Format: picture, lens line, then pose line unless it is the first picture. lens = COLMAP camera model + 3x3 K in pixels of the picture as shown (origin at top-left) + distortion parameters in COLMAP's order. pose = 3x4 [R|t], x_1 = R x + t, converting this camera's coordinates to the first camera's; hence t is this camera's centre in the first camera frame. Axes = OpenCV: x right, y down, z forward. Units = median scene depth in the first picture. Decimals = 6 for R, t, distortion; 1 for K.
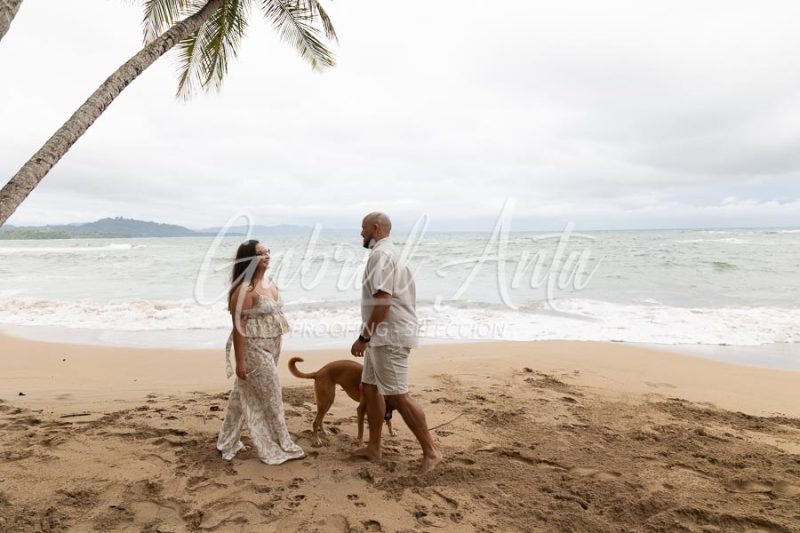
lens RADIAL K [[538.5, 0, 393.3], [0, 538.5, 268.9], [0, 0, 1]] dist [0.002171, 0.000091]
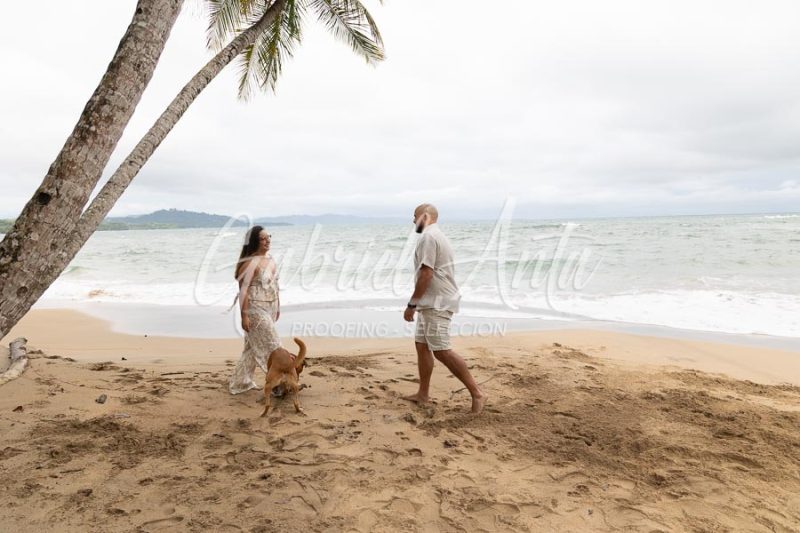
lens RADIAL K [[538.5, 0, 396.0], [0, 538.5, 271.5], [0, 0, 1]] dist [0.002171, 0.000091]
pose [[0.996952, -0.002374, -0.077975, 0.009311], [0.004374, 0.999665, 0.025492, 0.010318], [0.077889, -0.025755, 0.996629, -0.149453]]
